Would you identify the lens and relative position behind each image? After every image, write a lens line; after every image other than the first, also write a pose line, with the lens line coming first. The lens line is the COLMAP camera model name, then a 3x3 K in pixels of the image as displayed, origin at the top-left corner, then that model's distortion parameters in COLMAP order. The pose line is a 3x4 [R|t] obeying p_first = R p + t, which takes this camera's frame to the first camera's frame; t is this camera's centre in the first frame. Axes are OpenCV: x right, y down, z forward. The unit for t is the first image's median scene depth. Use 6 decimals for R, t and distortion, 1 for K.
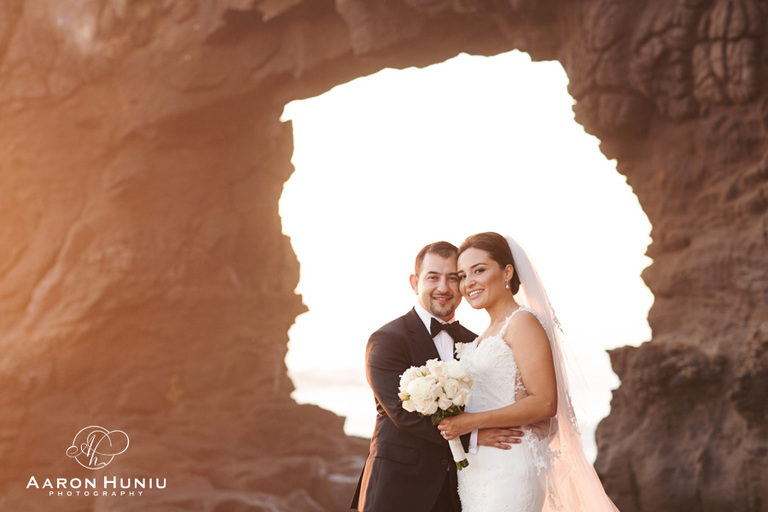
lens RADIAL K [[1739.8, 0, 384.7], [0, 1739.8, 254.3], [0, 0, 1]] dist [-0.119004, 0.000000]
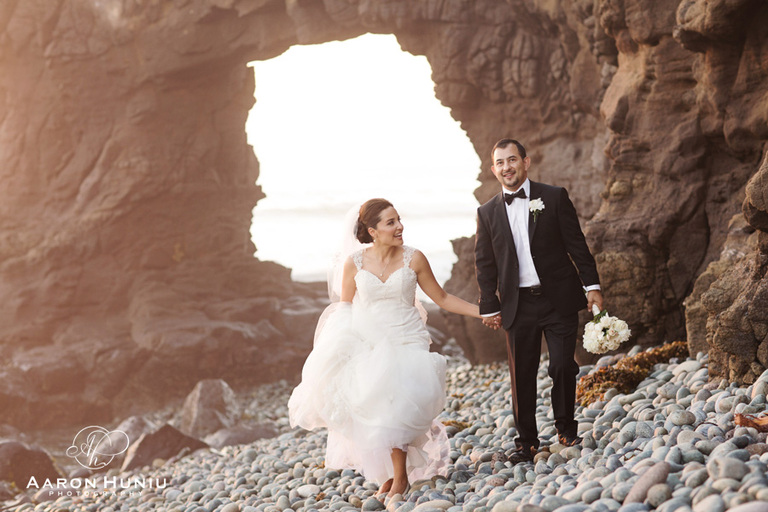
lens RADIAL K [[1739.8, 0, 384.7], [0, 1739.8, 254.0], [0, 0, 1]] dist [-0.119004, 0.000000]
pose [[0.999081, -0.003517, 0.042728, -0.008905], [-0.001101, 0.994194, 0.107598, -0.109298], [-0.042858, -0.107547, 0.993276, -0.660026]]
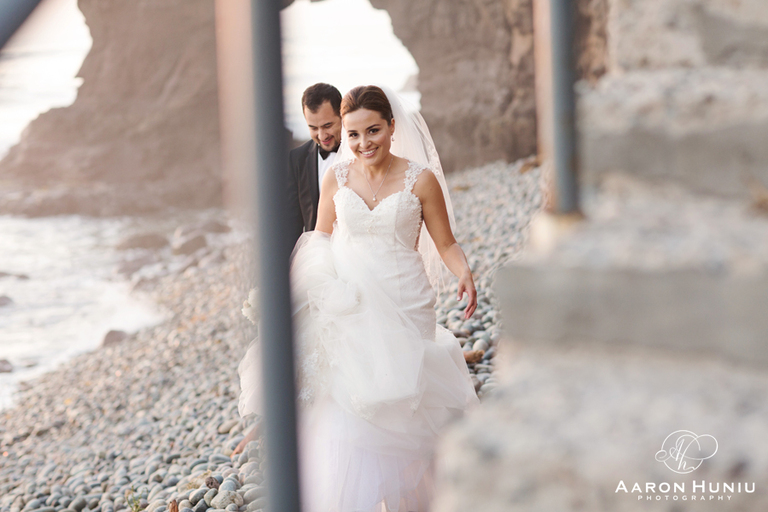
lens RADIAL K [[1739.8, 0, 384.2], [0, 1739.8, 256.0], [0, 0, 1]] dist [-0.119004, 0.000000]
pose [[0.984363, -0.048452, 0.169358, -0.443257], [0.015045, 0.981039, 0.193223, -0.290987], [-0.175509, -0.187654, 0.966428, -2.028650]]
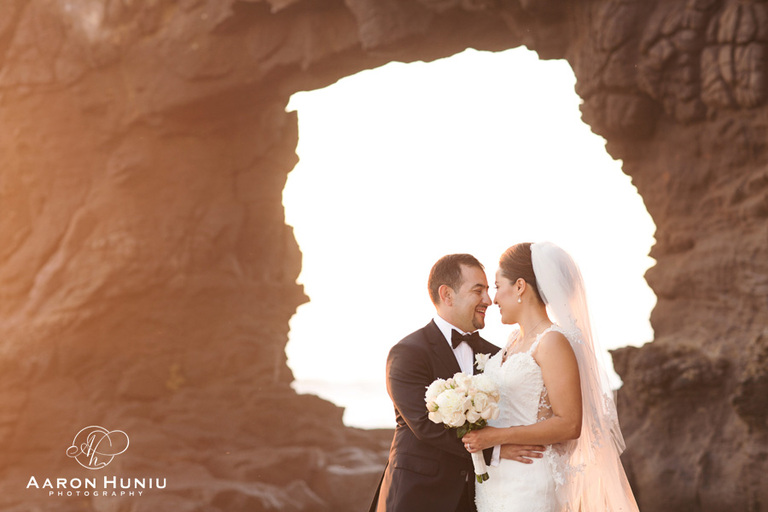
lens RADIAL K [[1739.8, 0, 383.3], [0, 1739.8, 260.2], [0, 0, 1]] dist [-0.119004, 0.000000]
pose [[0.999762, 0.021686, 0.002456, -0.006038], [-0.021714, 0.999697, 0.011607, -0.005408], [-0.002204, -0.011657, 0.999930, -0.004233]]
